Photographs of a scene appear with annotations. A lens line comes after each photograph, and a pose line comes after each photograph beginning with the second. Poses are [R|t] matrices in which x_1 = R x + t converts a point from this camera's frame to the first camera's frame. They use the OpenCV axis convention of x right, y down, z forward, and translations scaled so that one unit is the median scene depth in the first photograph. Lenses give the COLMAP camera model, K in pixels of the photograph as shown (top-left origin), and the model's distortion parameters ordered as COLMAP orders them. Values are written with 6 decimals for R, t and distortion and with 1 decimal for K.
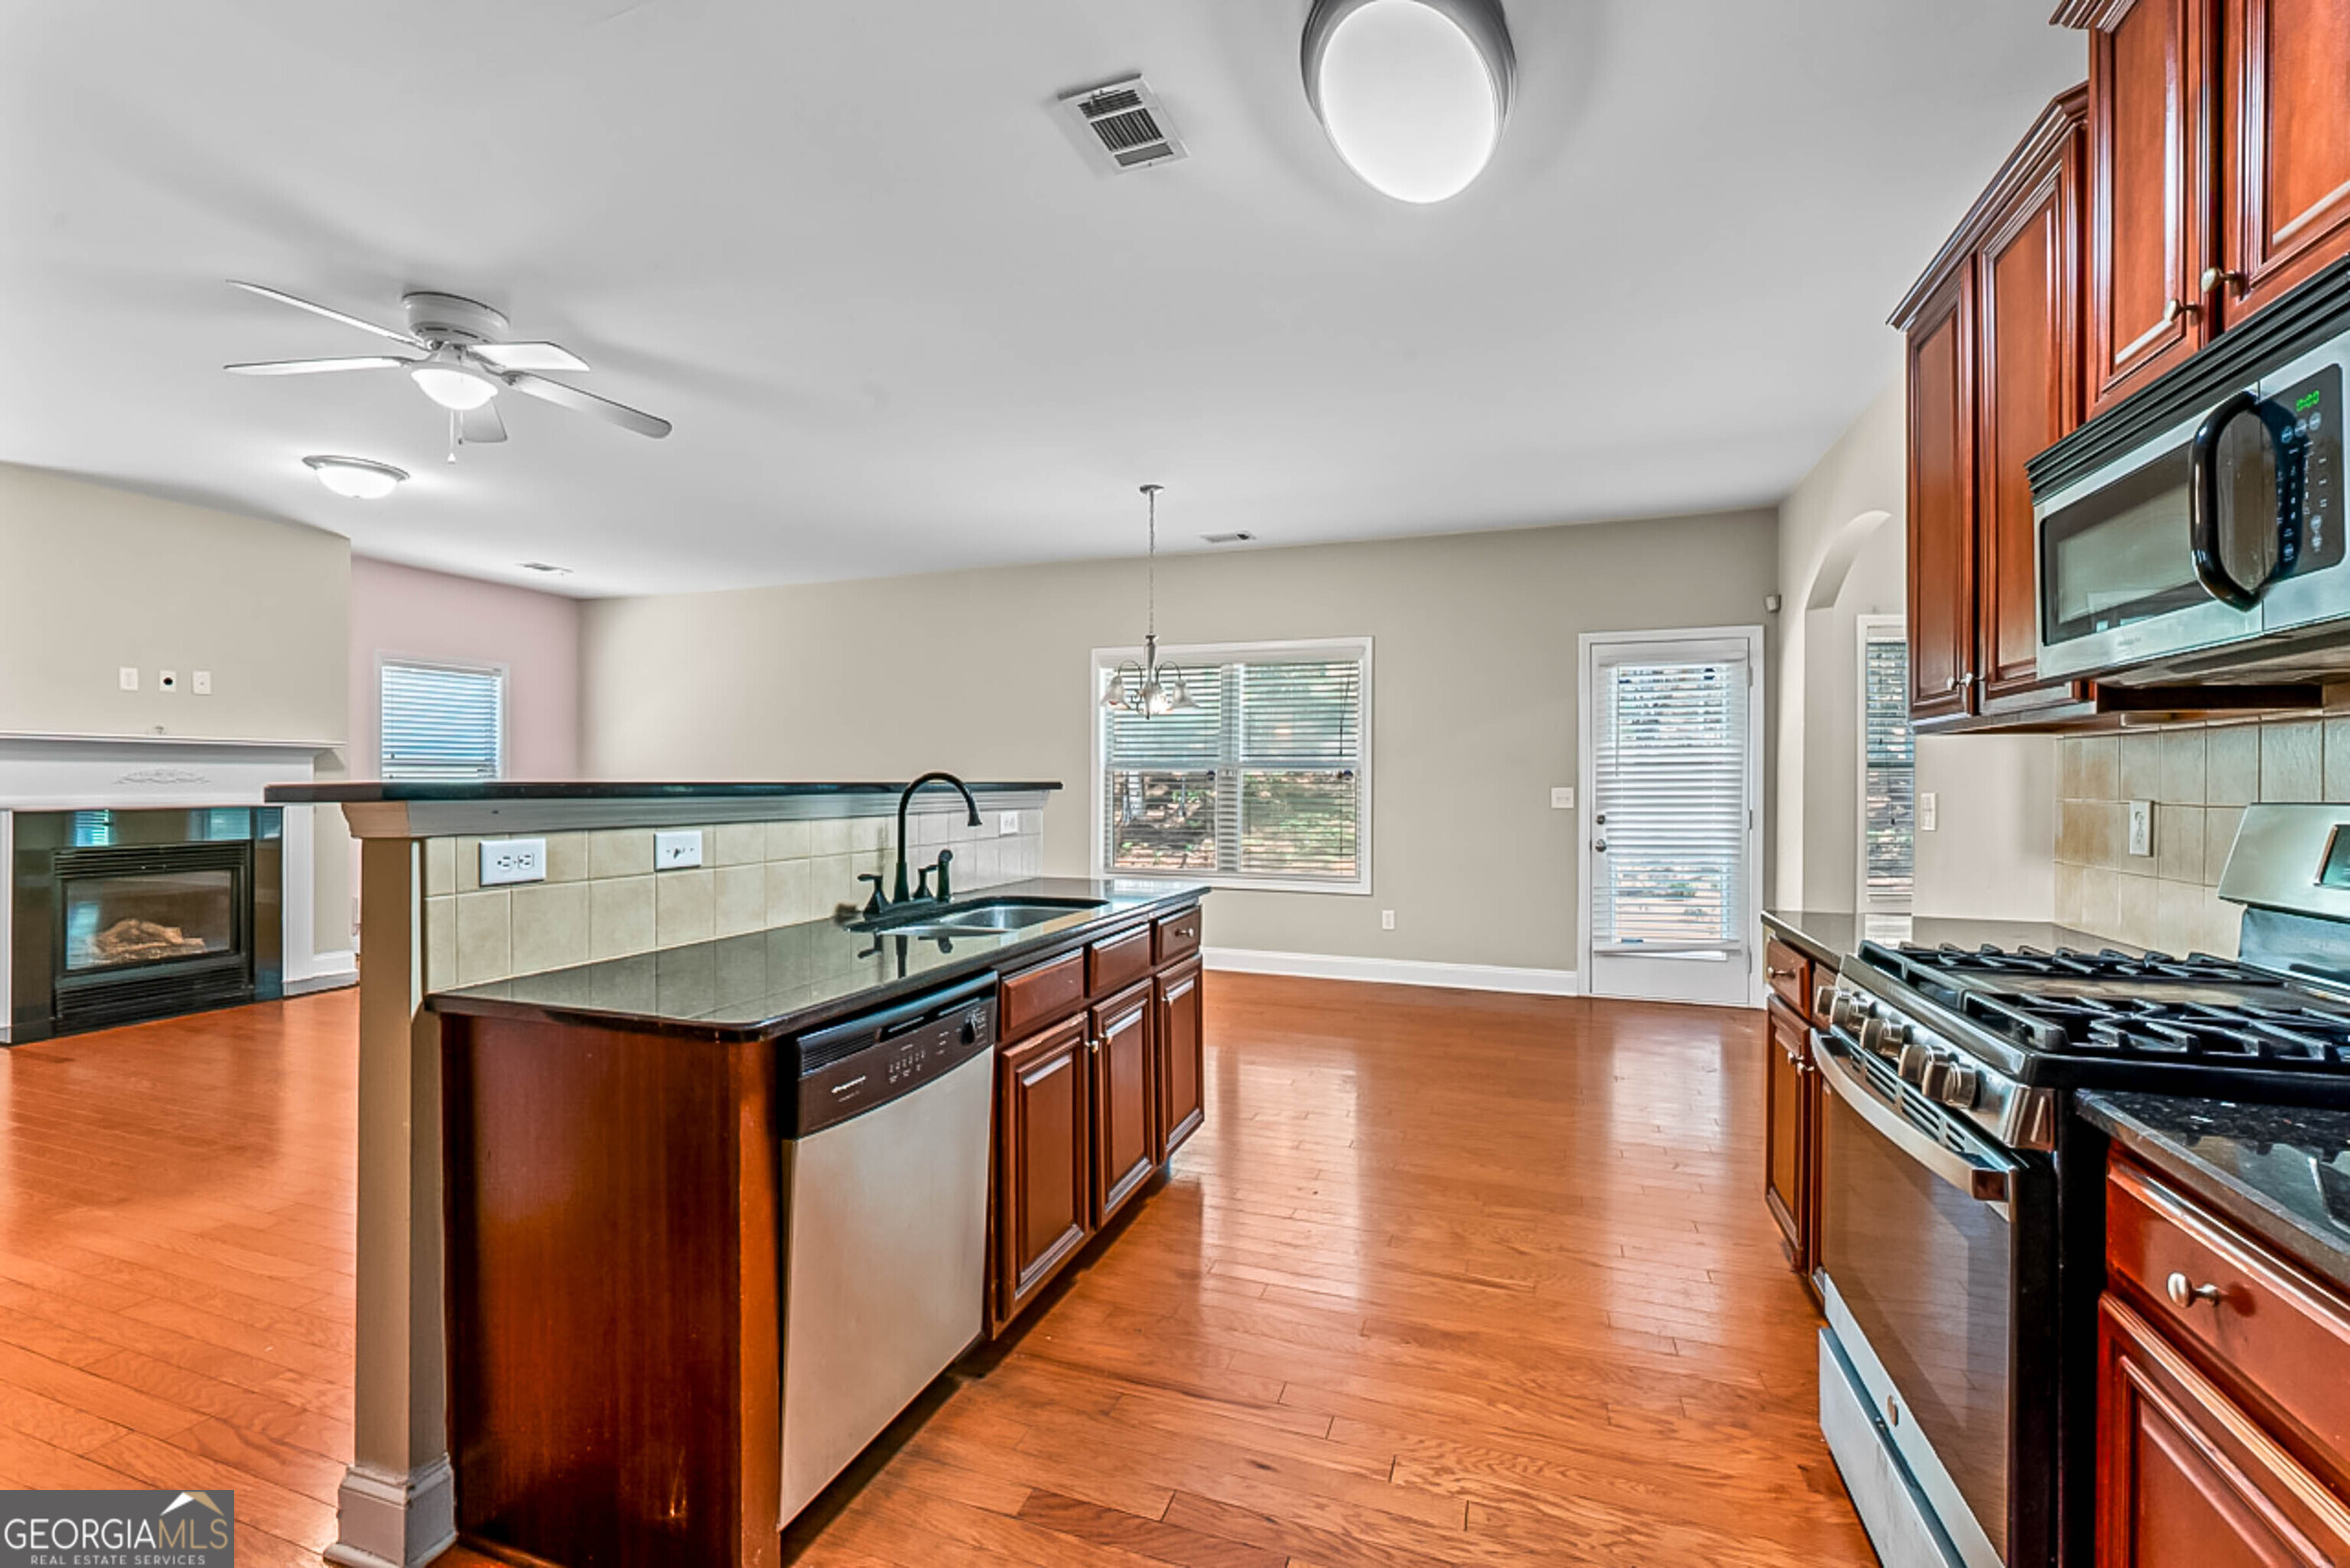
lens RADIAL K [[1018.1, 0, 1175.0], [0, 1018.1, 784.0], [0, 0, 1]] dist [0.001813, 0.000206]
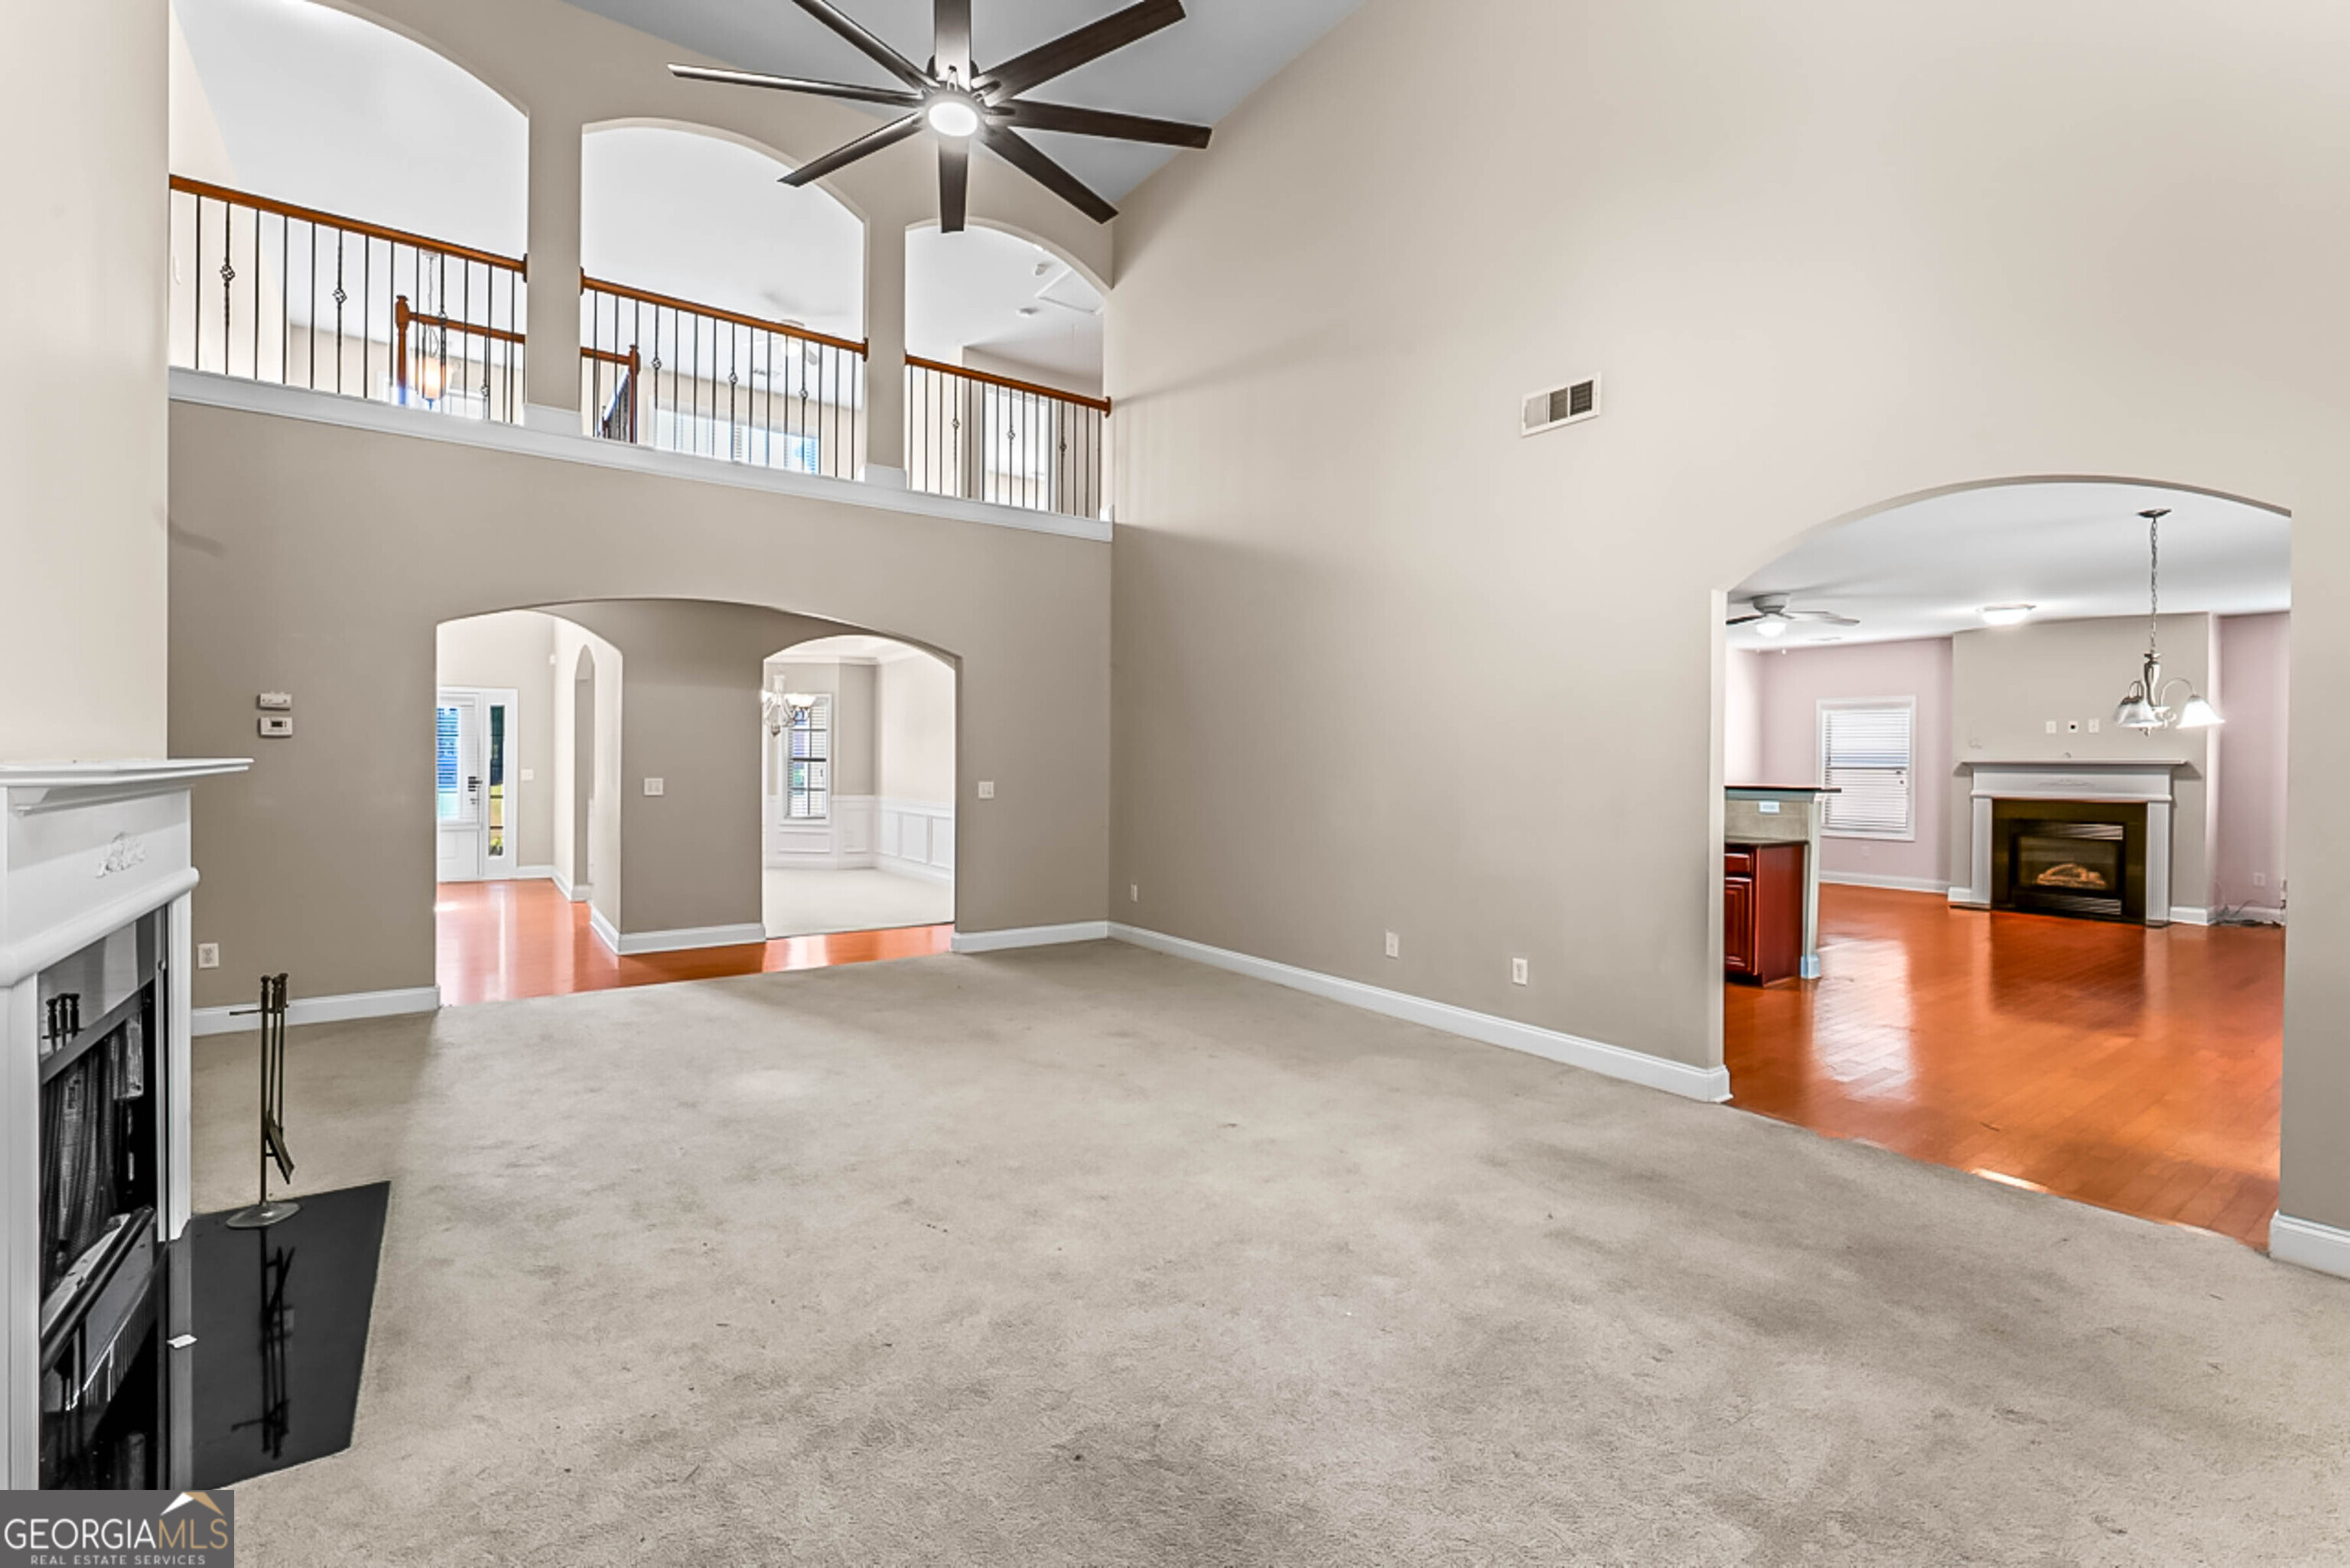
lens RADIAL K [[1007.0, 0, 1173.0], [0, 1007.0, 767.4], [0, 0, 1]] dist [-0.001104, 0.000268]
pose [[-0.569151, -0.000642, -0.822233, 2.629049], [-0.011650, 0.999906, 0.007283, -0.054663], [0.822150, 0.013724, -0.569105, 1.403510]]
